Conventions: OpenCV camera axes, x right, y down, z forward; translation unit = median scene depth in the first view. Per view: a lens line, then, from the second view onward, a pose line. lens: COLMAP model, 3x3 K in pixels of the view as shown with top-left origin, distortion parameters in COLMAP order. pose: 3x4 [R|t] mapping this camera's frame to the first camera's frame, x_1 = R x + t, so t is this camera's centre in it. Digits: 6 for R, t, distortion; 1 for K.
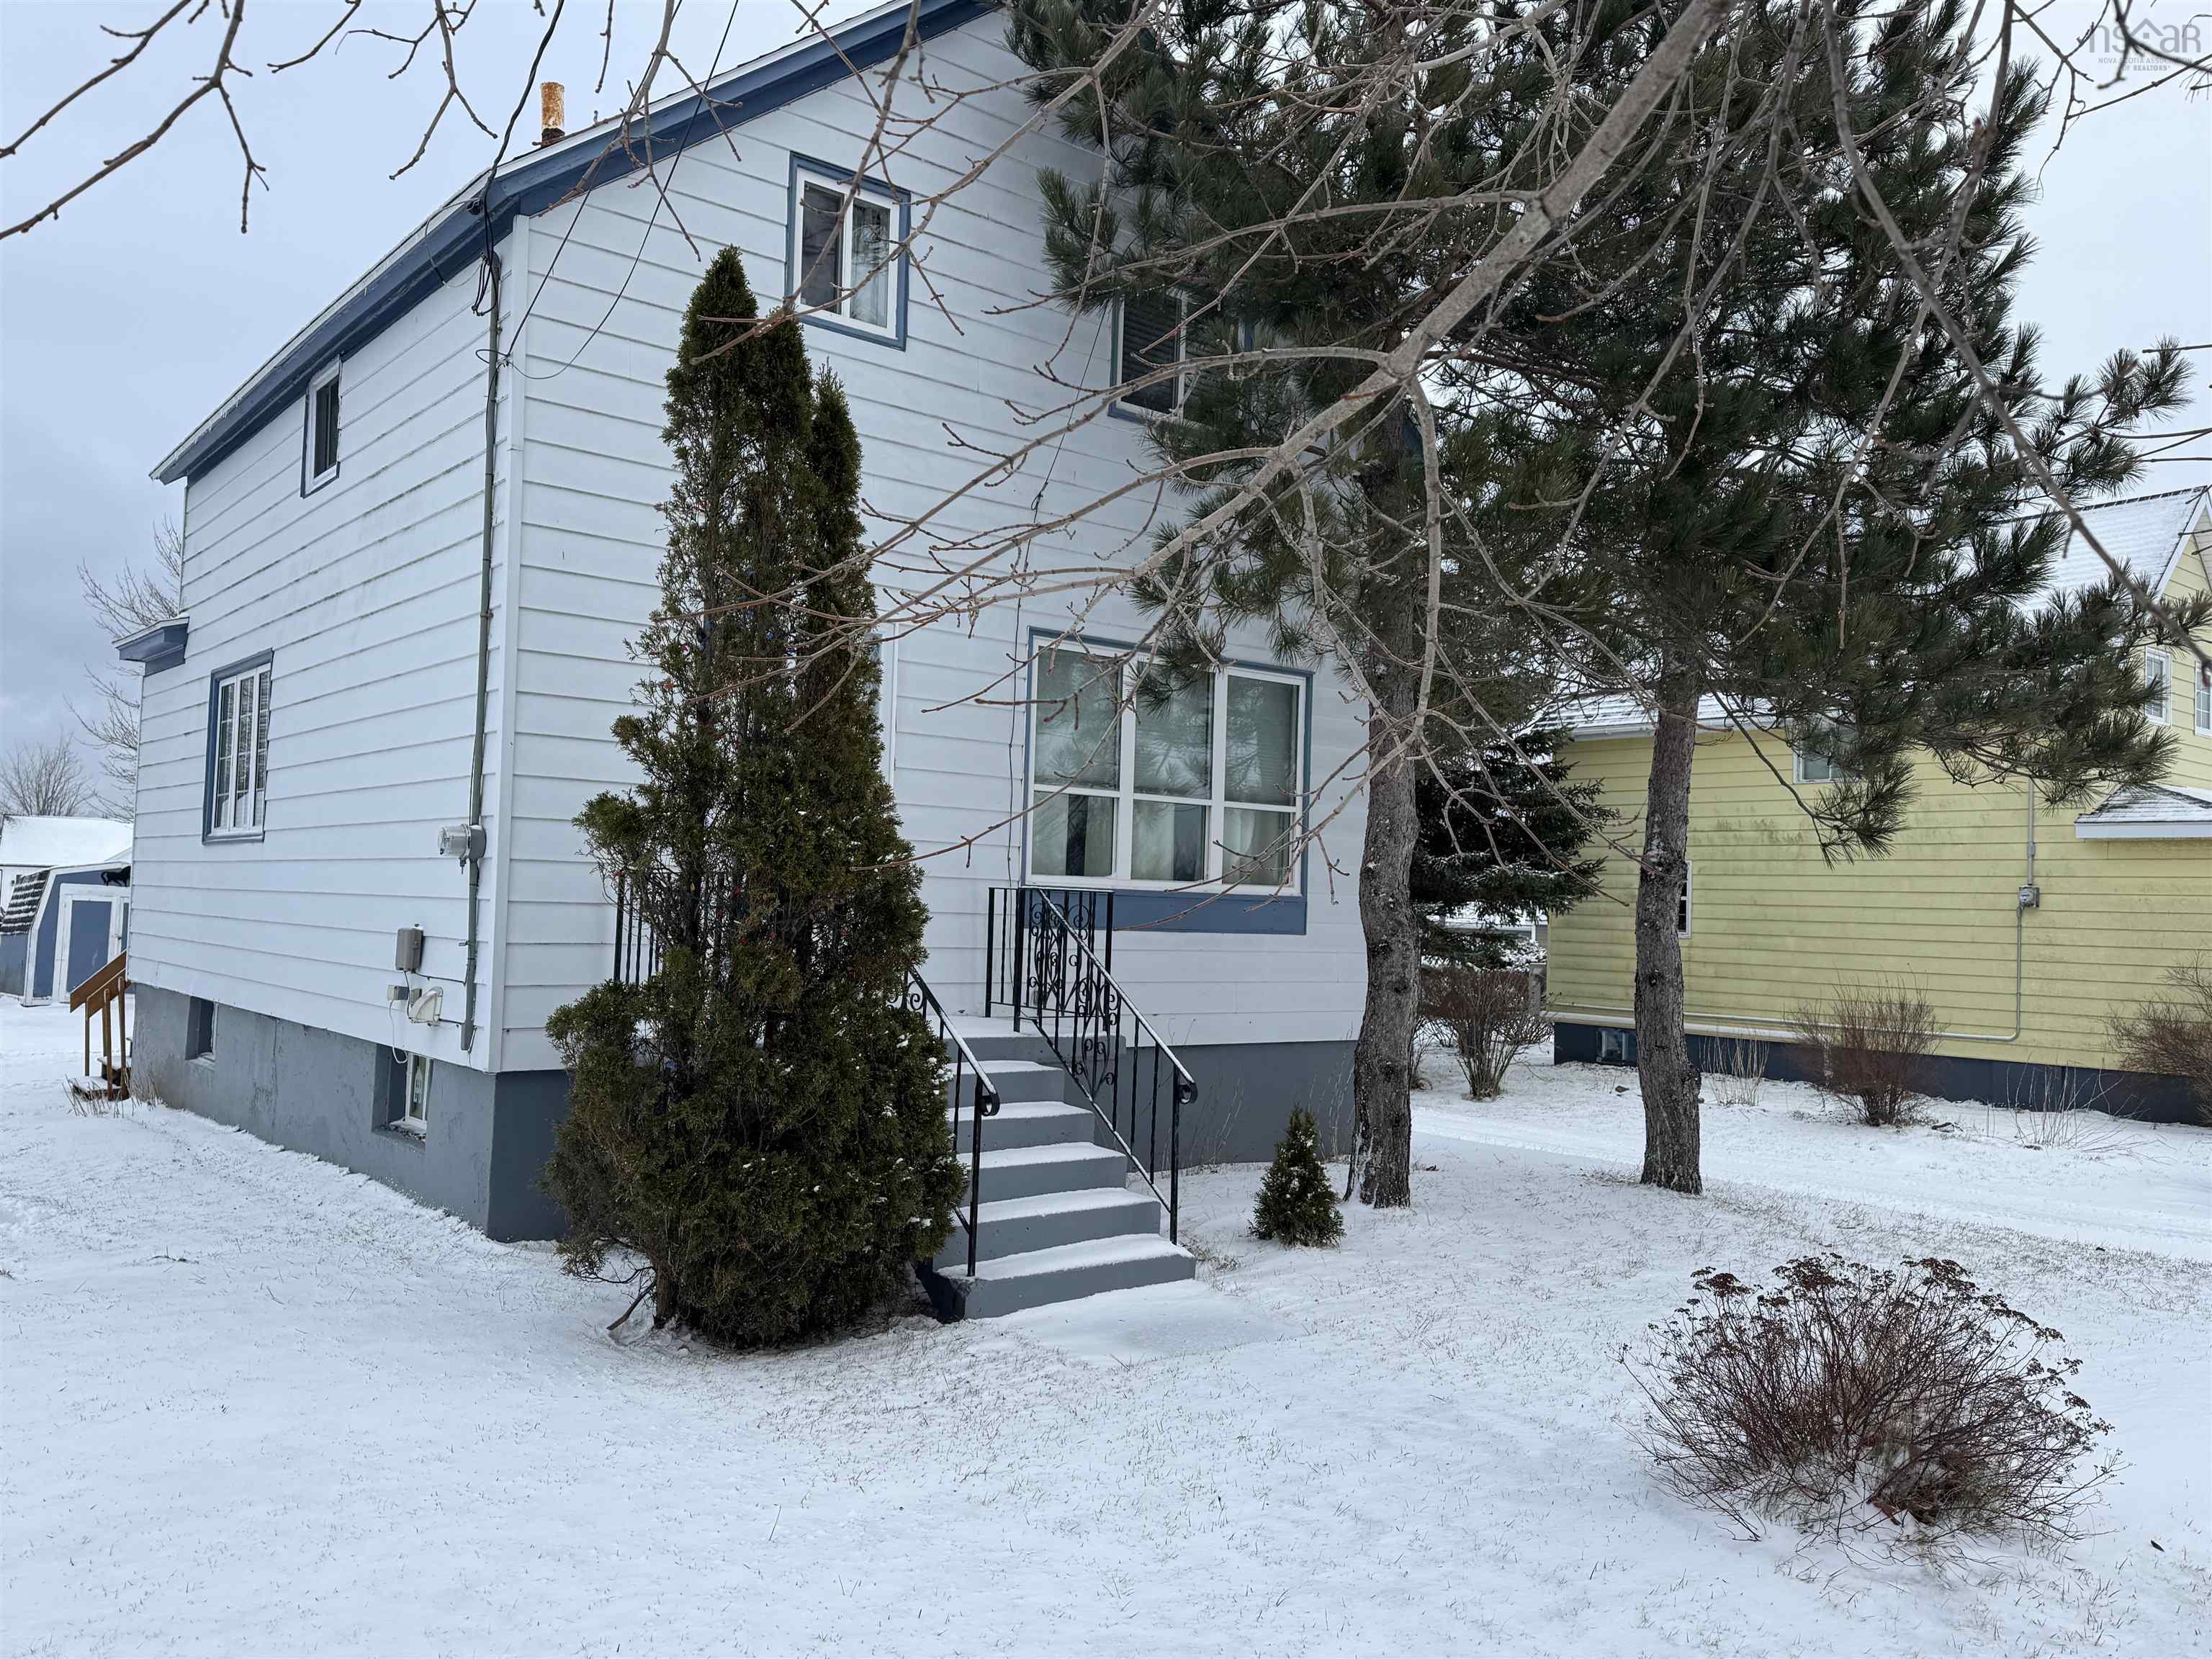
lens RADIAL K [[1728.0, 0, 1120.0], [0, 1728.0, 825.9], [0, 0, 1]] dist [0.073032, -0.072546]
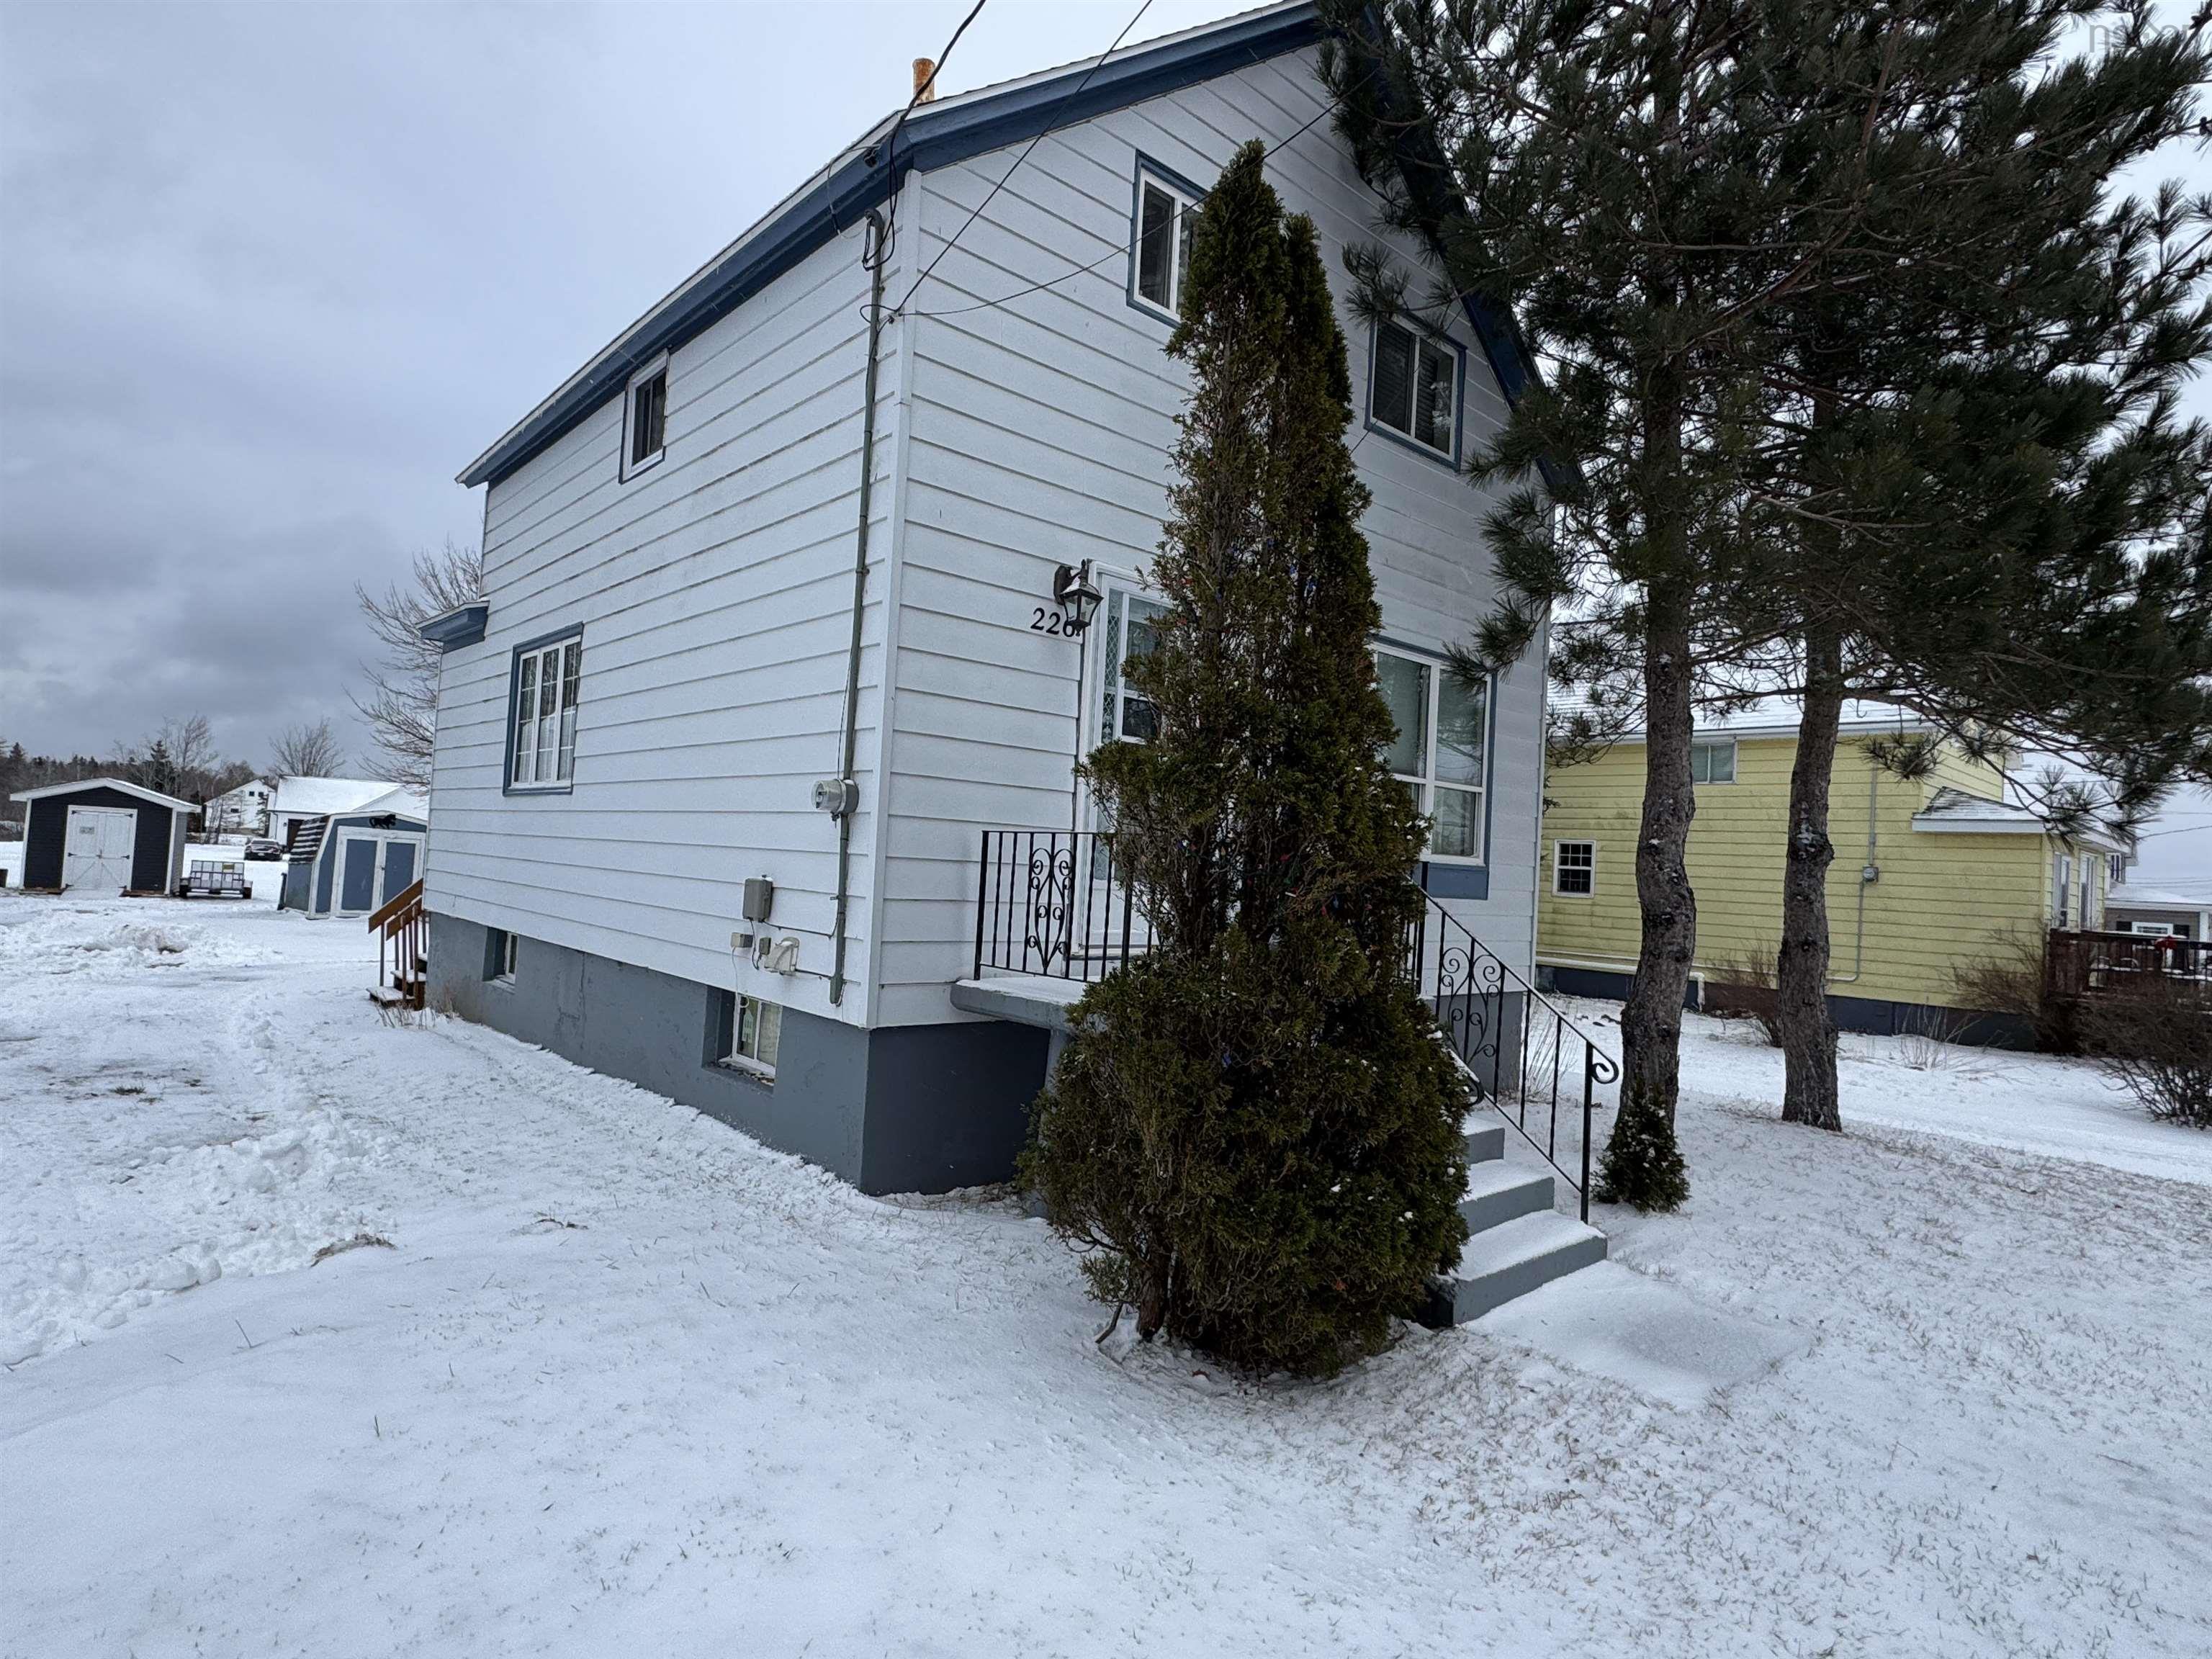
lens RADIAL K [[1170.2, 0, 1104.6], [0, 1170.2, 822.0], [0, 0, 1]] dist [0.007543, -0.004171]
pose [[0.998237, 0.026336, 0.053198, -0.238489], [-0.027046, 0.999554, 0.012658, 0.010416], [-0.052840, -0.014074, 0.998504, 0.295085]]
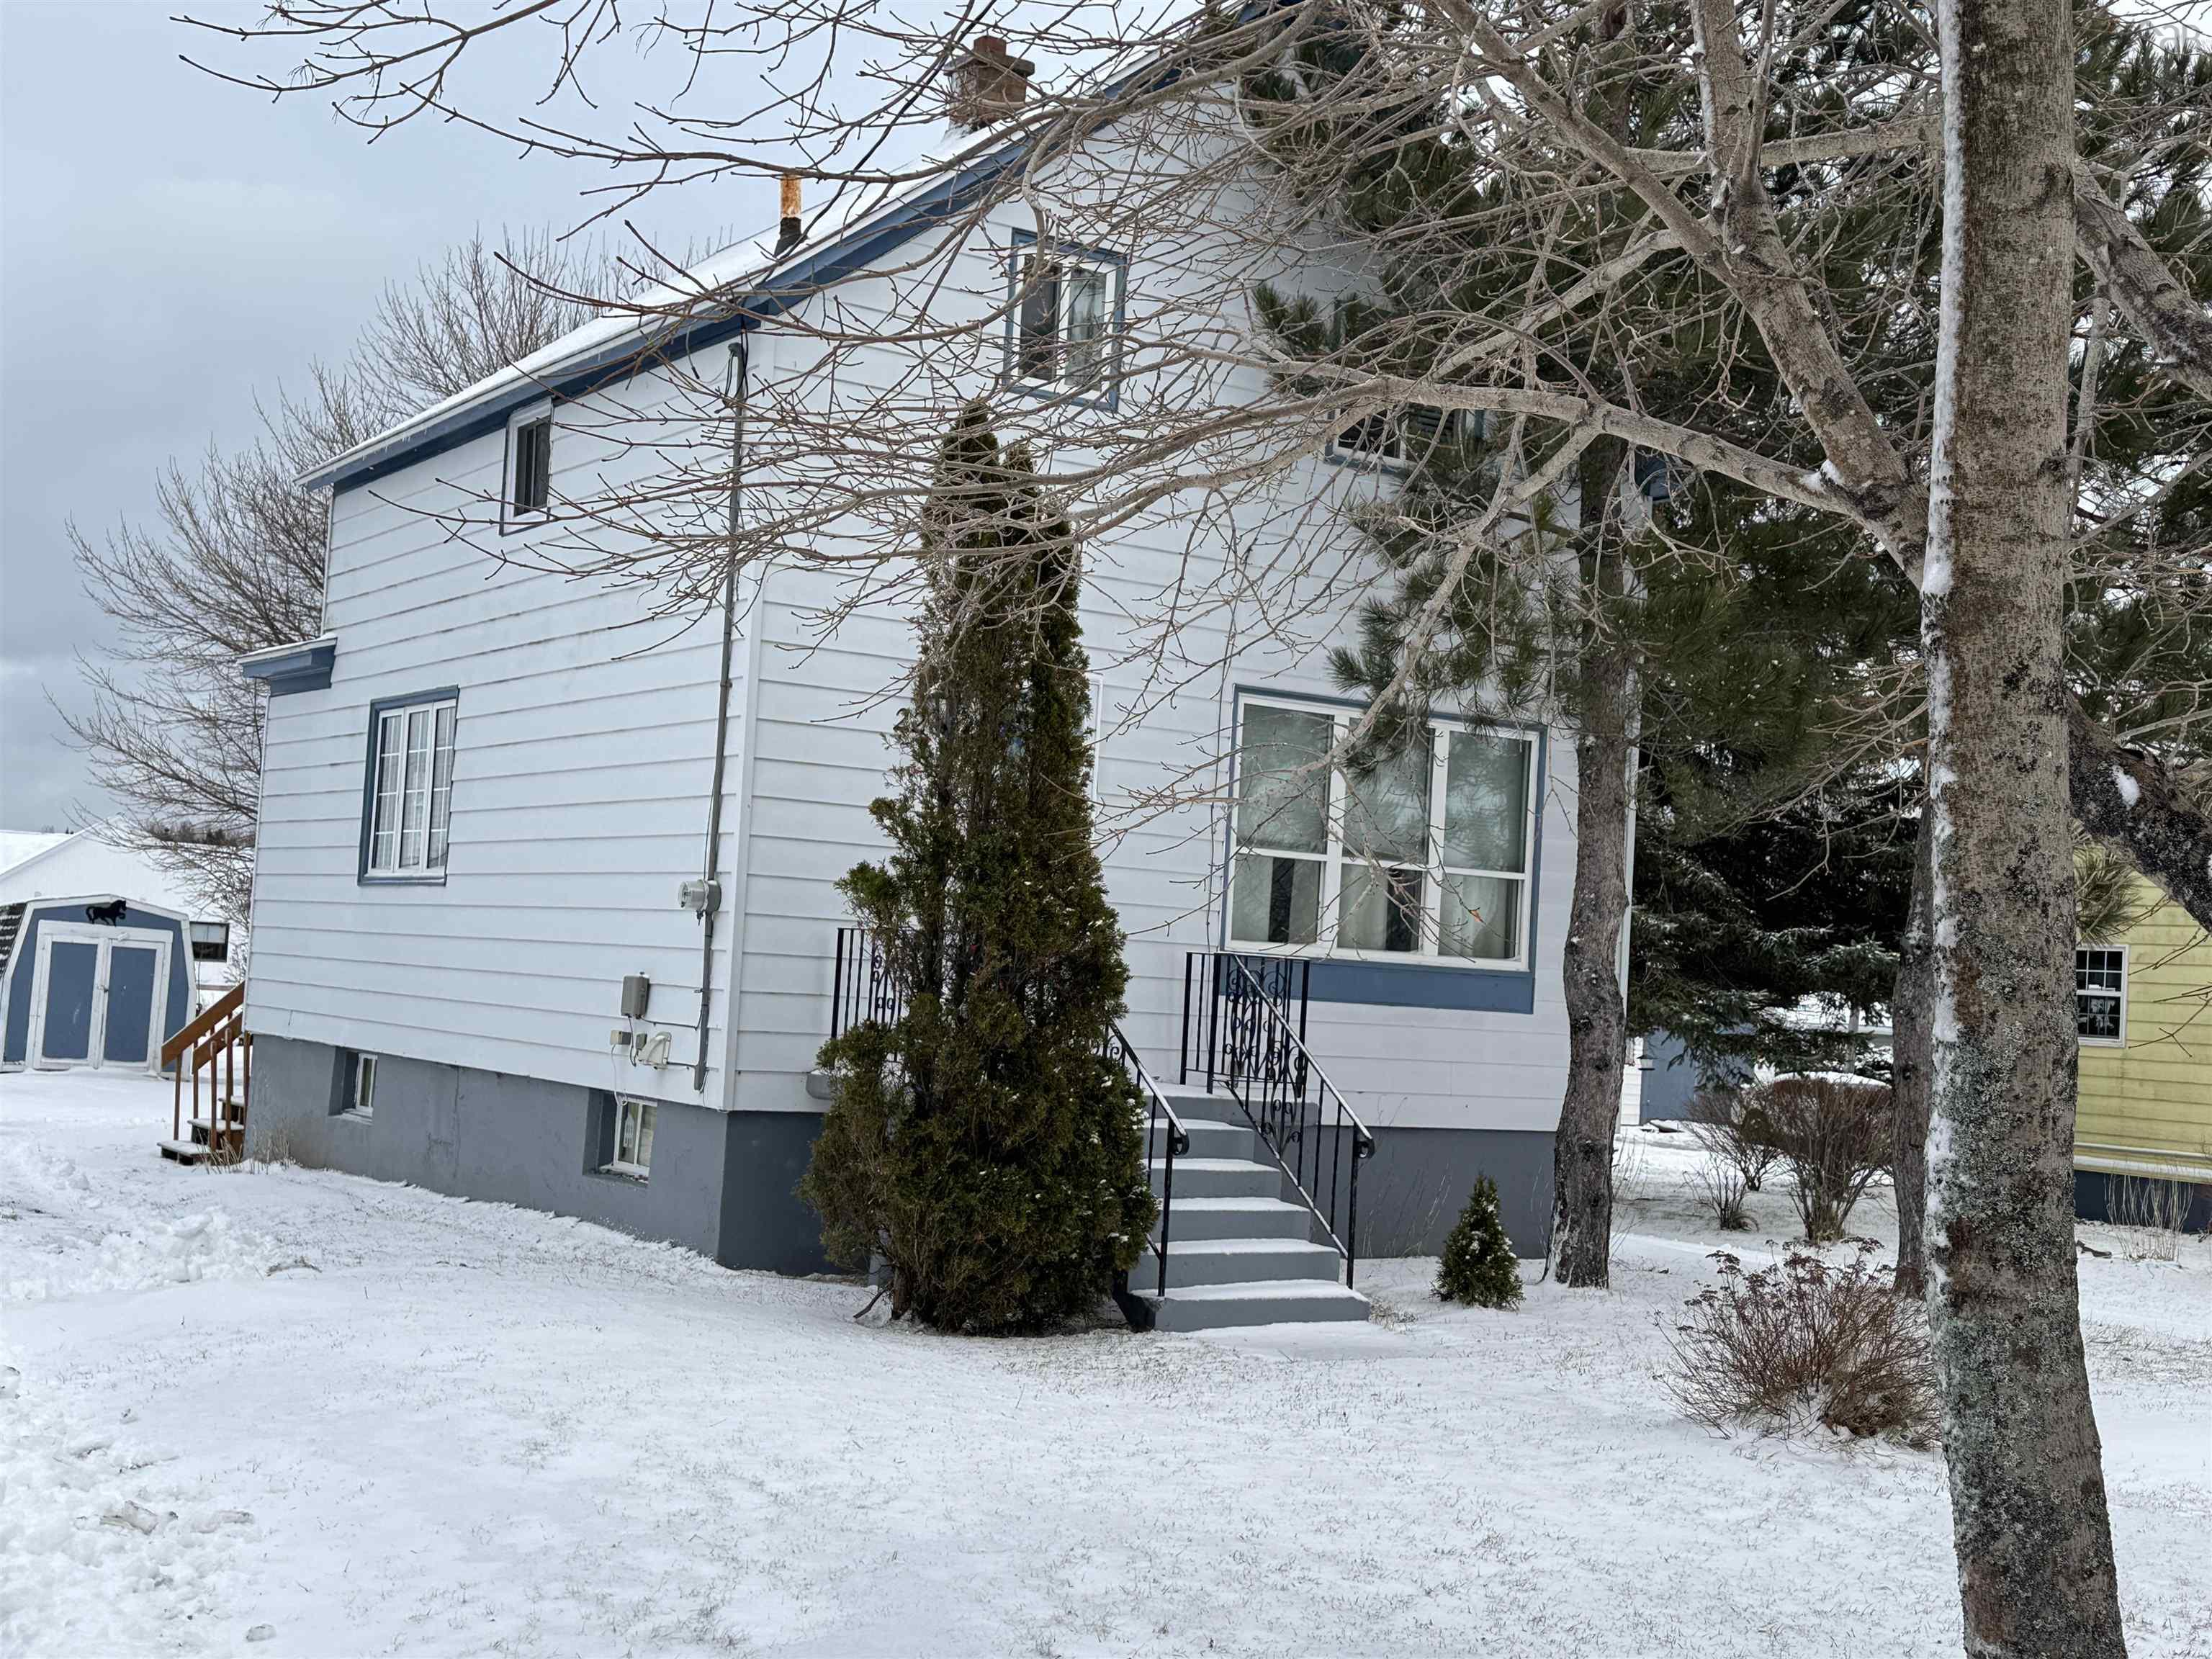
lens RADIAL K [[2726.8, 0, 1096.7], [0, 2726.8, 830.0], [0, 0, 1]] dist [0.162752, 0.000000]
pose [[0.993261, 0.021694, -0.113847, 0.052925], [-0.022990, 0.999685, -0.010079, -0.018549], [0.113593, 0.012629, 0.993447, -0.599794]]
